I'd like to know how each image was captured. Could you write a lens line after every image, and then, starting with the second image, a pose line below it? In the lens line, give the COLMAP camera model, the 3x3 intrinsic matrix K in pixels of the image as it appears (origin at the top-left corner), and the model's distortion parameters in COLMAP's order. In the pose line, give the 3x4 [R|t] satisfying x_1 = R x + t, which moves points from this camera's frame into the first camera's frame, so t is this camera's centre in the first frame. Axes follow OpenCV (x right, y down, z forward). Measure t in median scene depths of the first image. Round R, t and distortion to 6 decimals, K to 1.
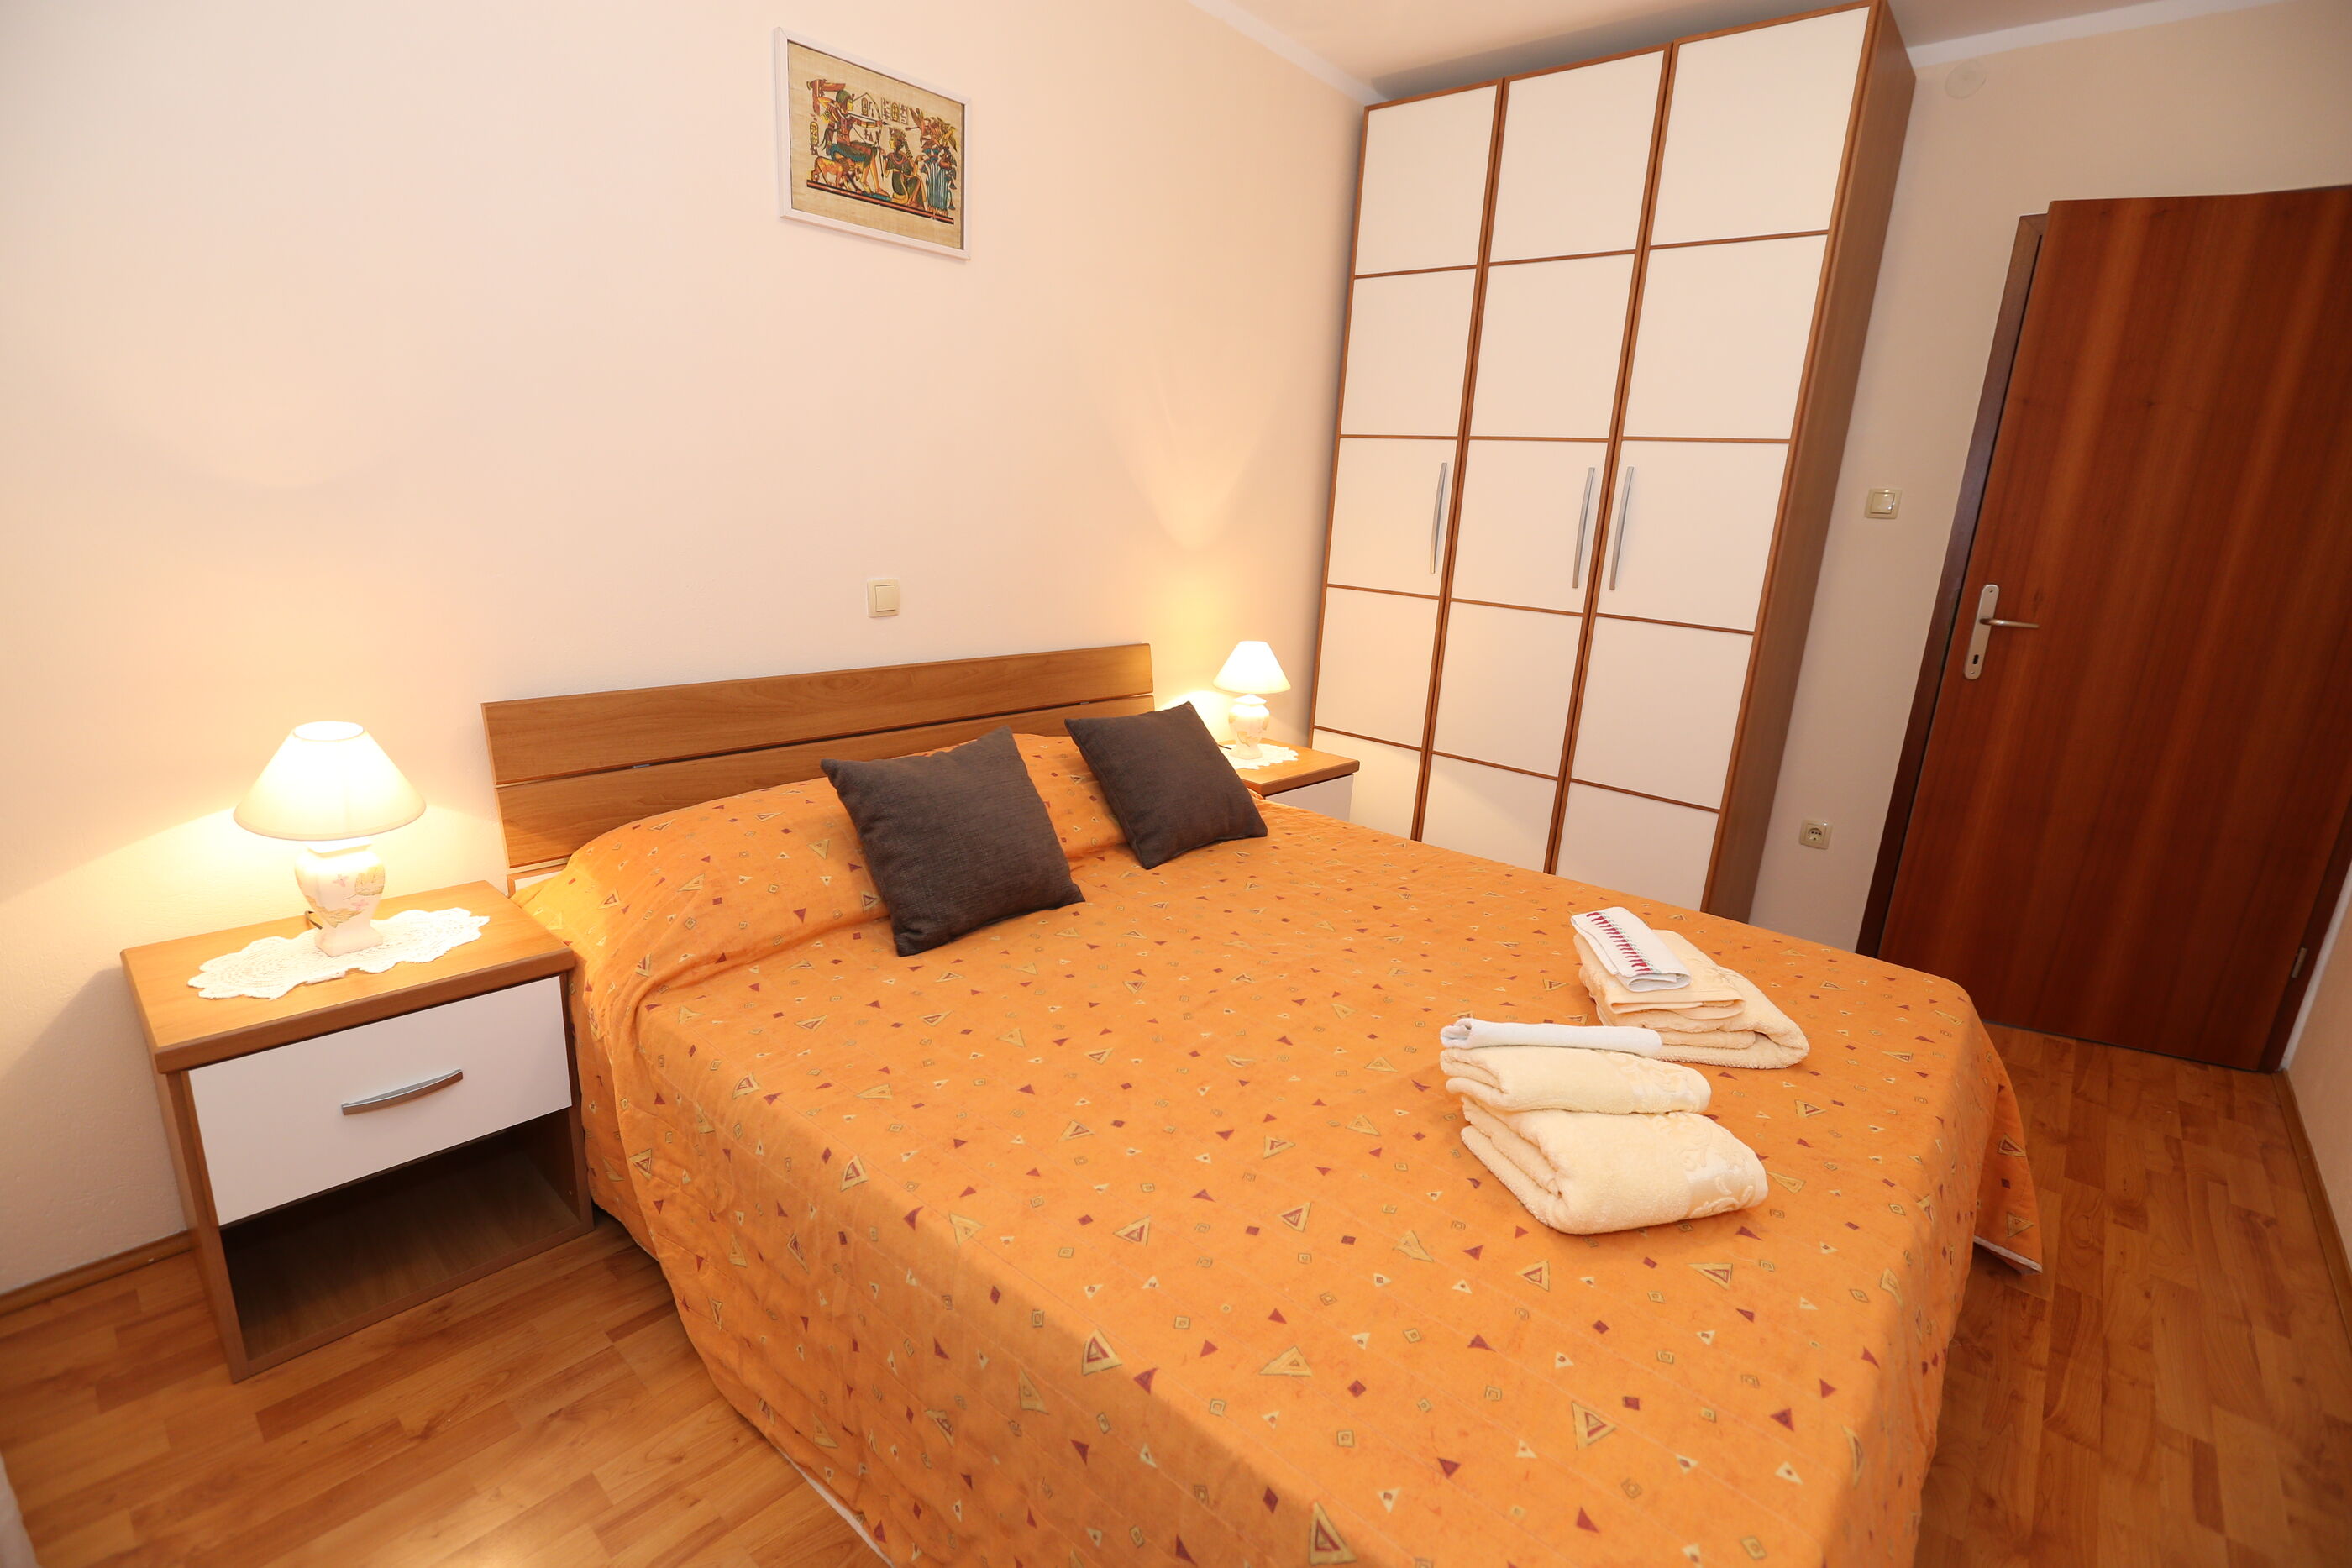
lens RADIAL K [[1076.2, 0, 1165.7], [0, 1076.2, 785.8], [0, 0, 1]] dist [-0.020311, 0.000572]
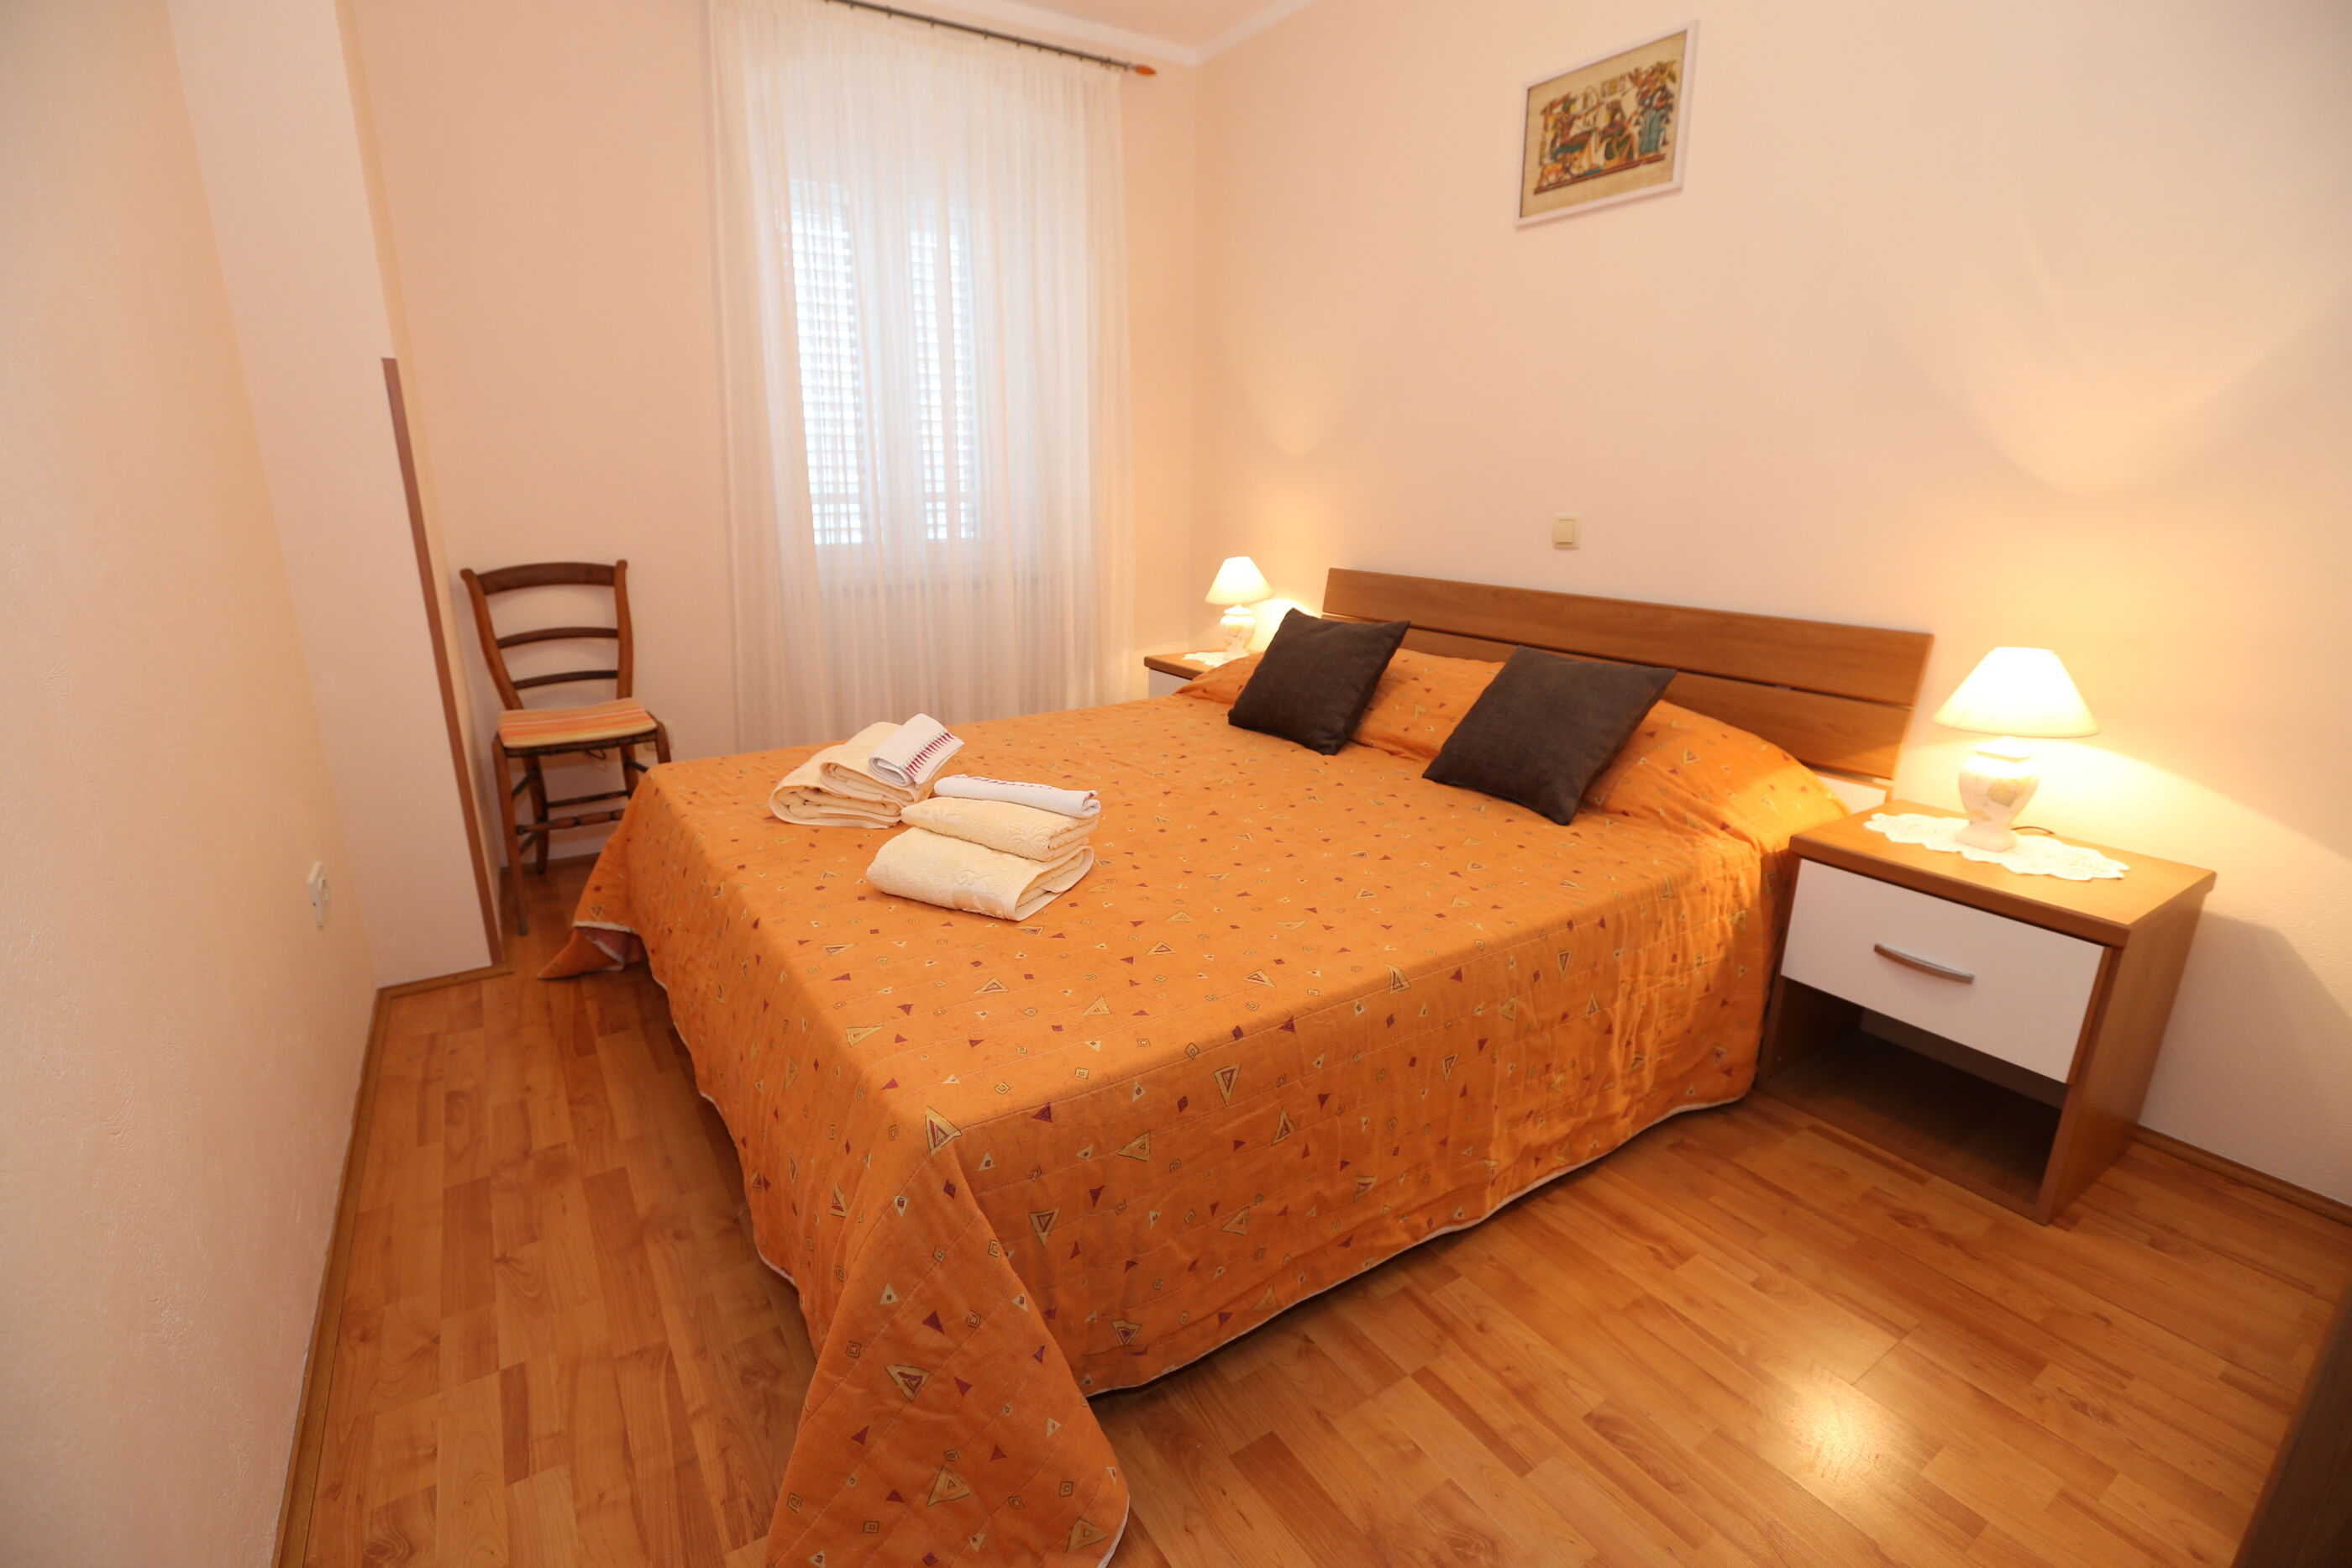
lens RADIAL K [[1076.2, 0, 1189.9], [0, 1076.2, 781.3], [0, 0, 1]] dist [-0.020311, 0.000572]
pose [[-0.263527, 0.217742, -0.939756, 1.056086], [-0.255066, 0.923792, 0.285569, -0.170291], [0.930320, 0.314955, -0.187906, 1.028448]]
